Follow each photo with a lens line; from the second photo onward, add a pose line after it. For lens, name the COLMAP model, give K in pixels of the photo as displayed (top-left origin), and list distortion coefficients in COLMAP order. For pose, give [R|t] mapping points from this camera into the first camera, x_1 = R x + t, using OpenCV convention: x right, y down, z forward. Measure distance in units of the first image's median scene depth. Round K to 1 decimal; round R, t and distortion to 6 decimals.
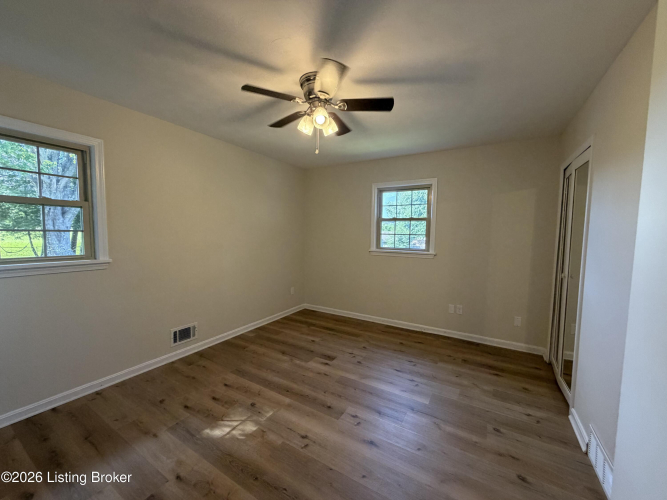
lens RADIAL K [[264.6, 0, 333.1], [0, 264.6, 250.7], [0, 0, 1]] dist [-0.003707, -0.000213]
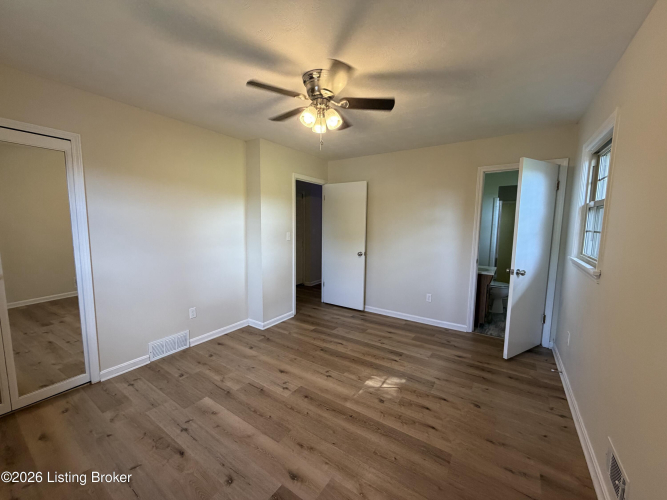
lens RADIAL K [[264.6, 0, 334.0], [0, 264.6, 250.0], [0, 0, 1]] dist [-0.003707, -0.000213]
pose [[-0.998414, -0.027460, 0.049157, -0.156591], [-0.018738, 0.985299, 0.169807, -0.149940], [-0.053097, 0.168616, -0.984251, 1.896388]]
